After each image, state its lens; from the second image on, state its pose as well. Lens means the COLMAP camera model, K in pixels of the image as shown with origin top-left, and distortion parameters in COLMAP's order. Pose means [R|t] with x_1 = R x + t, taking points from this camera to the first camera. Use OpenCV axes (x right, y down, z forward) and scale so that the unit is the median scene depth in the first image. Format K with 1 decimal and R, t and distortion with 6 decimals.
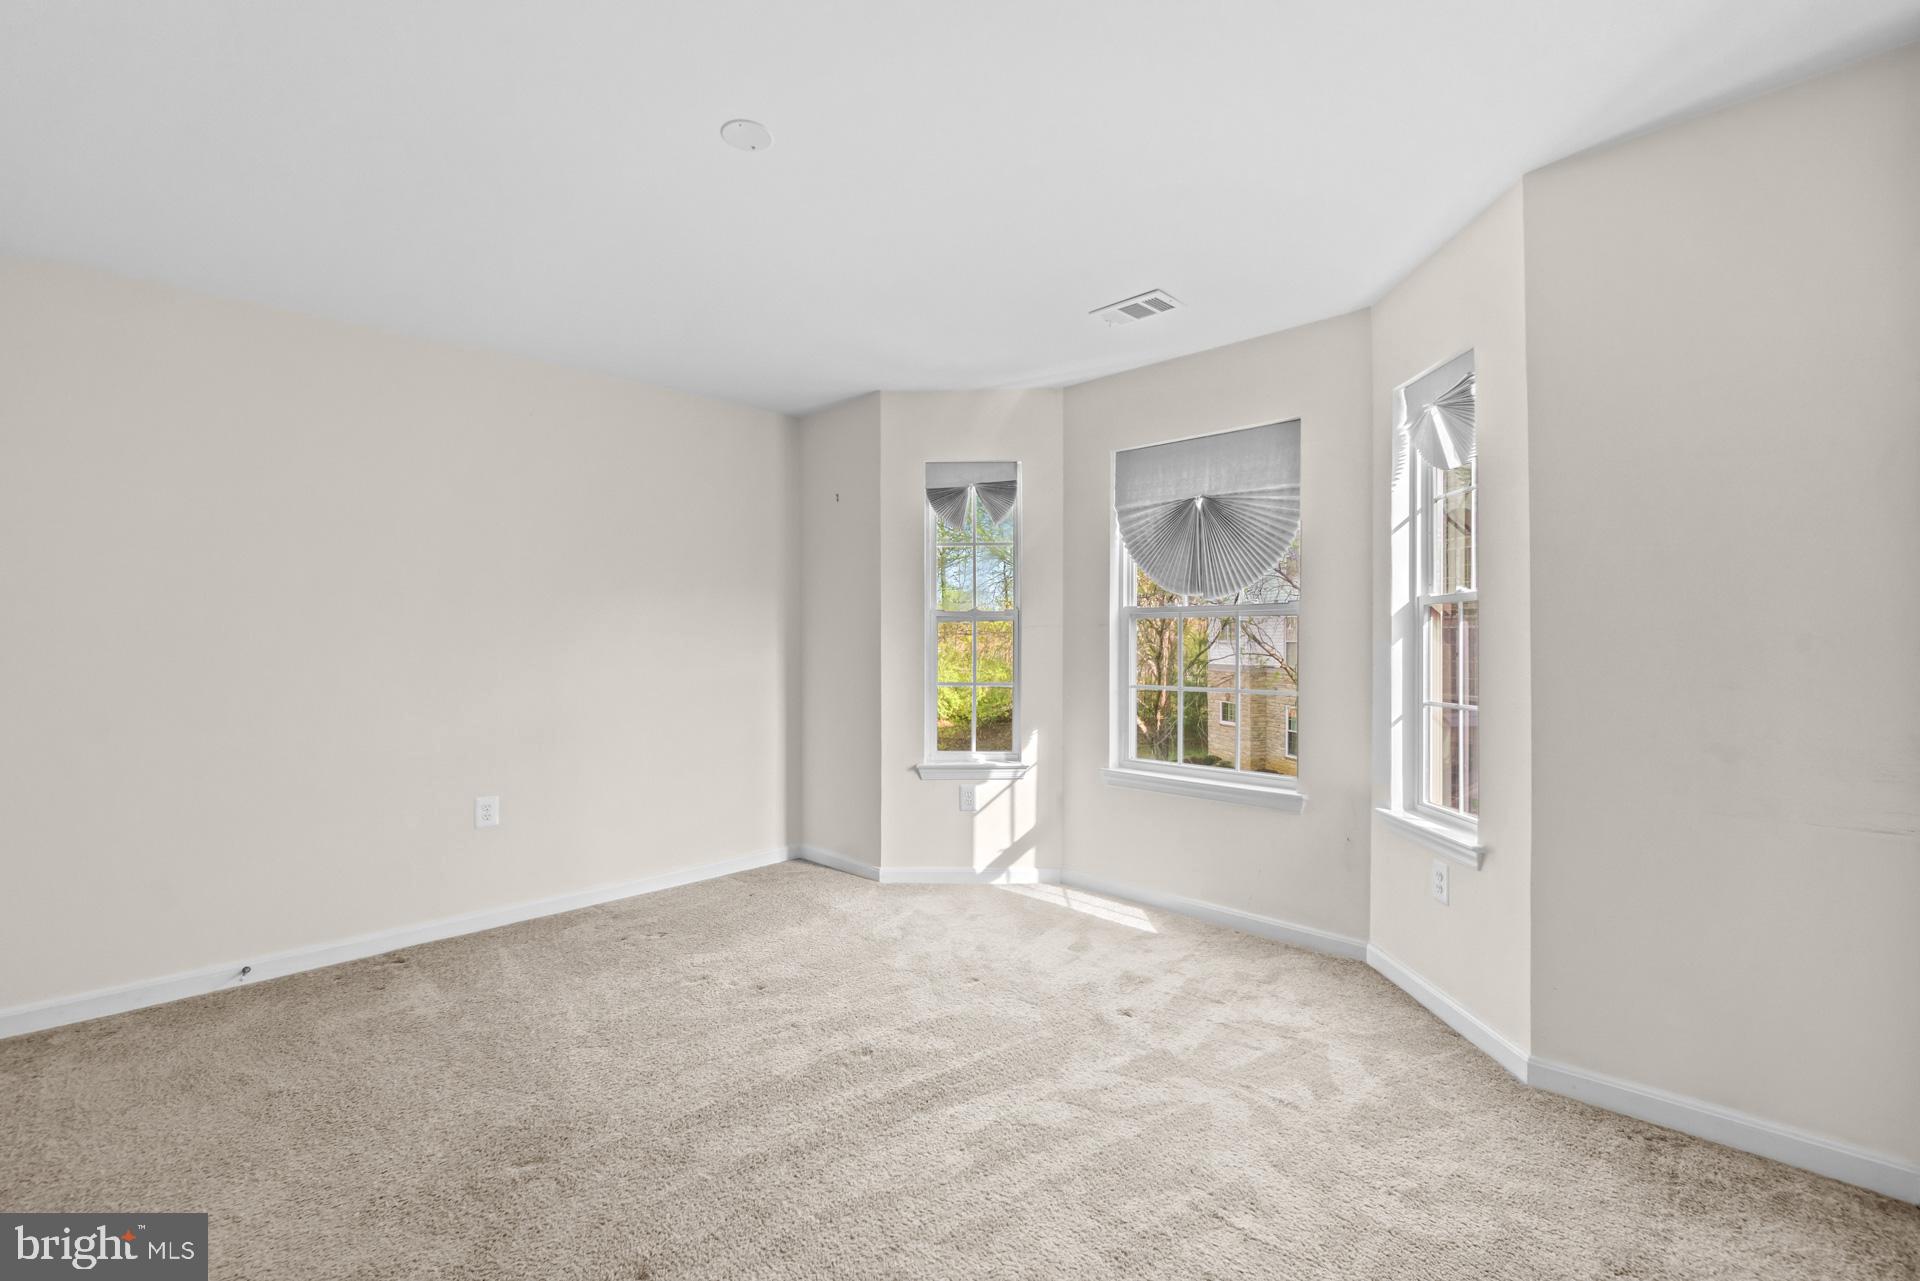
lens RADIAL K [[844.5, 0, 962.3], [0, 844.5, 644.7], [0, 0, 1]] dist [0.000886, -0.000540]
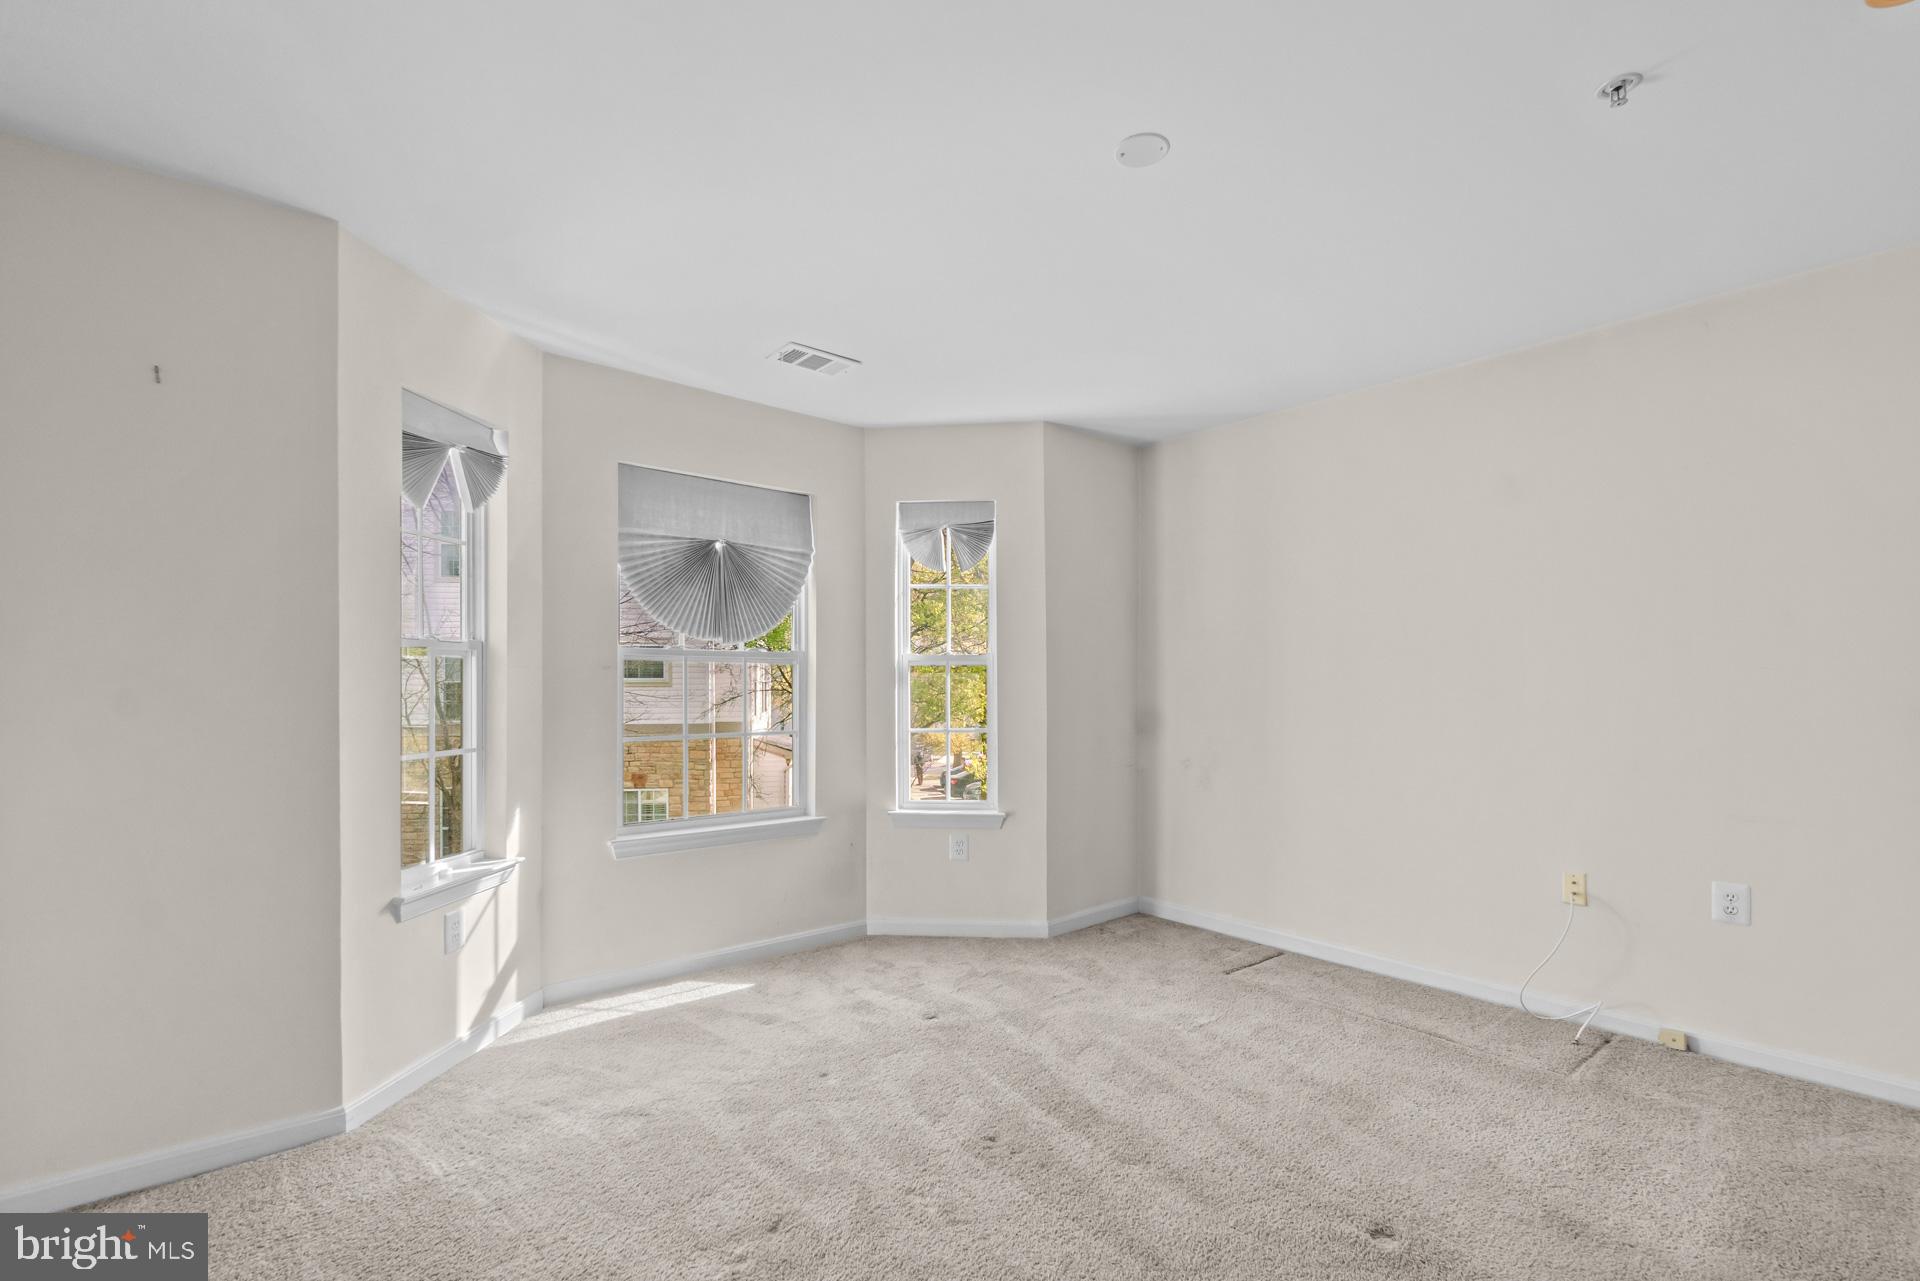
lens RADIAL K [[844.5, 0, 976.9], [0, 844.5, 681.4], [0, 0, 1]] dist [0.000886, -0.000540]
pose [[0.080686, 0.003493, 0.996733, -0.707443], [-0.000305, 0.999994, -0.003479, -0.006873], [-0.996740, -0.000024, 0.080687, 0.646343]]
